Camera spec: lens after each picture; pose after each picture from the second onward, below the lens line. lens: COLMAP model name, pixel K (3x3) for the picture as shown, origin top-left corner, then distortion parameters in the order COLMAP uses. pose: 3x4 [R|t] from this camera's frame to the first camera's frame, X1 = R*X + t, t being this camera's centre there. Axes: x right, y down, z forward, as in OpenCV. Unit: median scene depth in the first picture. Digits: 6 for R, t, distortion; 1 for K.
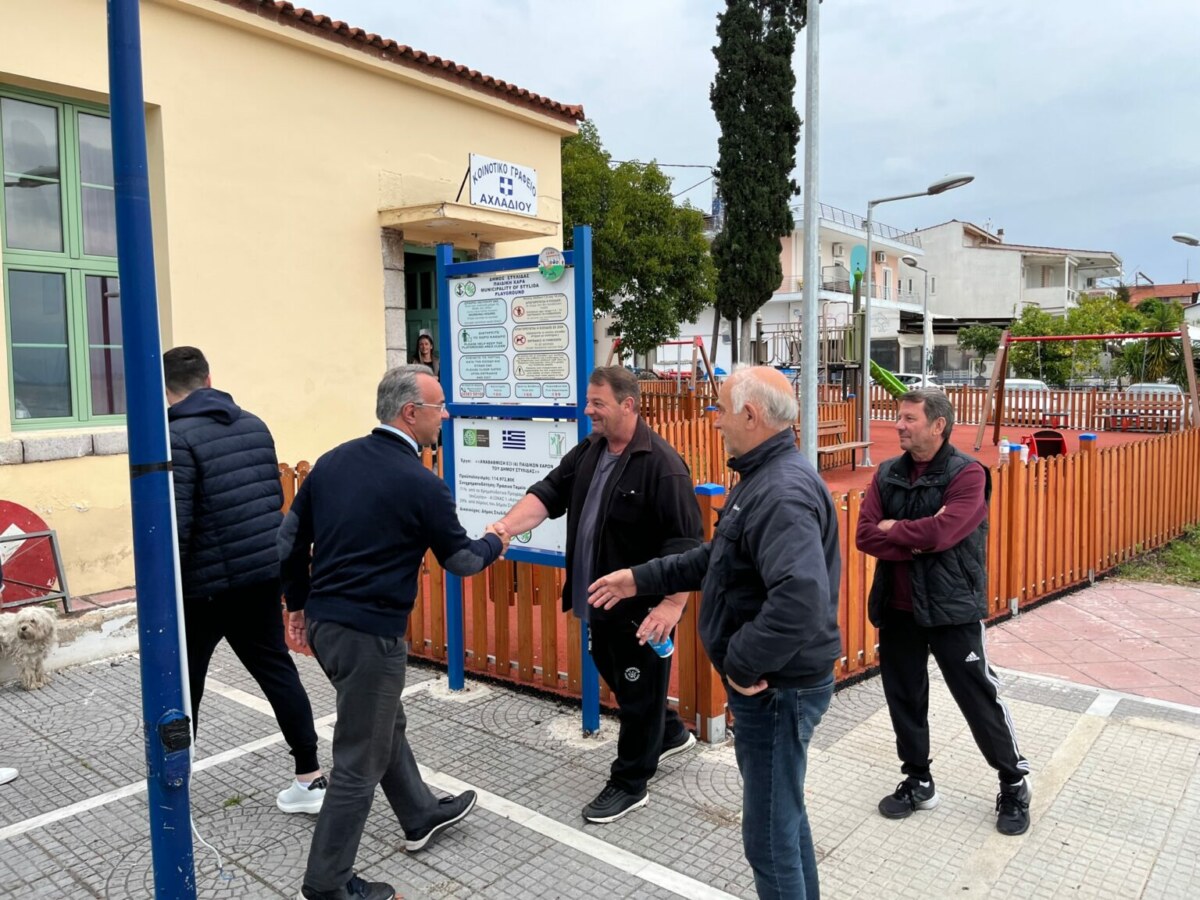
lens RADIAL K [[905.0, 0, 603.1], [0, 905.0, 445.2], [0, 0, 1]] dist [0.014518, 0.000718]
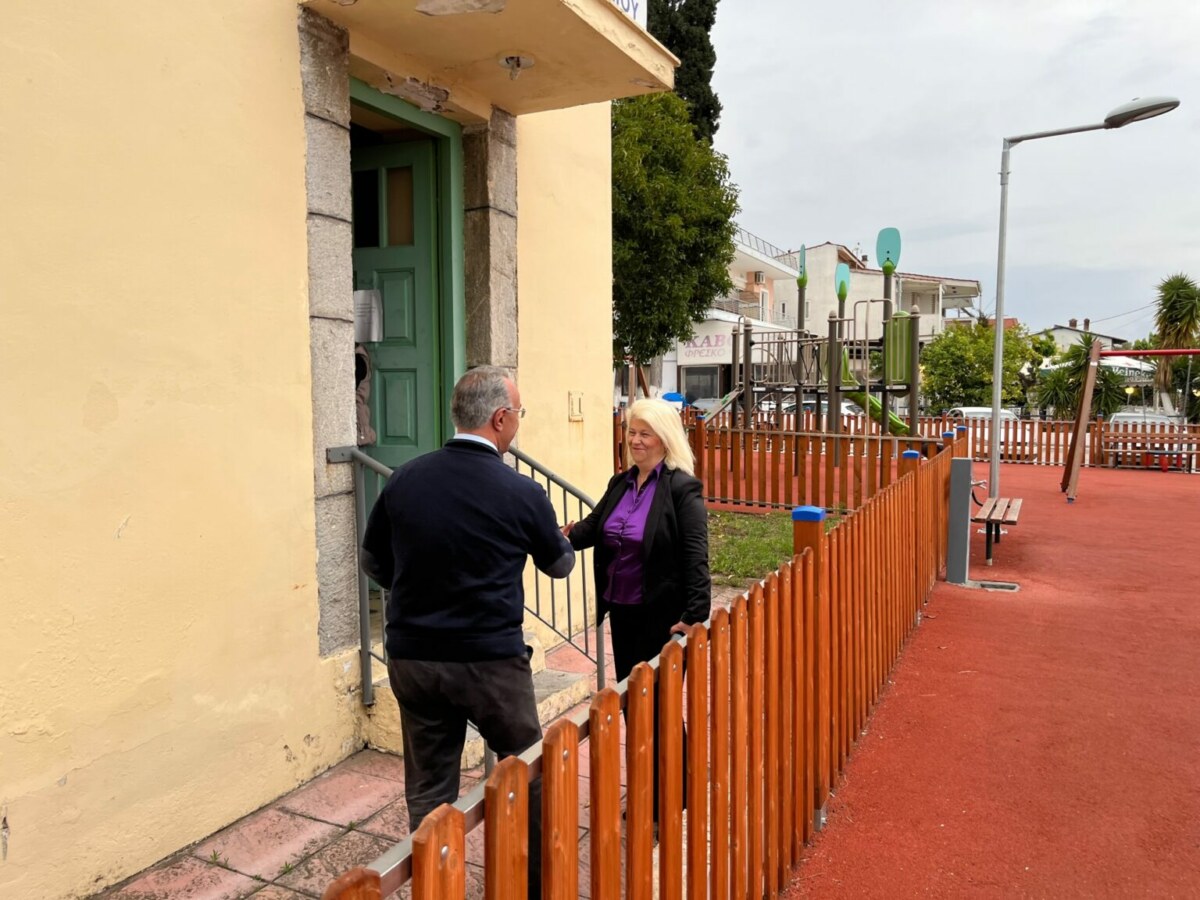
lens RADIAL K [[905.0, 0, 594.4], [0, 905.0, 450.6], [0, 0, 1]] dist [0.014518, 0.000718]
pose [[0.982331, -0.003452, 0.187120, -0.077294], [0.008077, 0.999680, -0.023961, -0.014636], [-0.186978, 0.025049, 0.982045, 0.236843]]
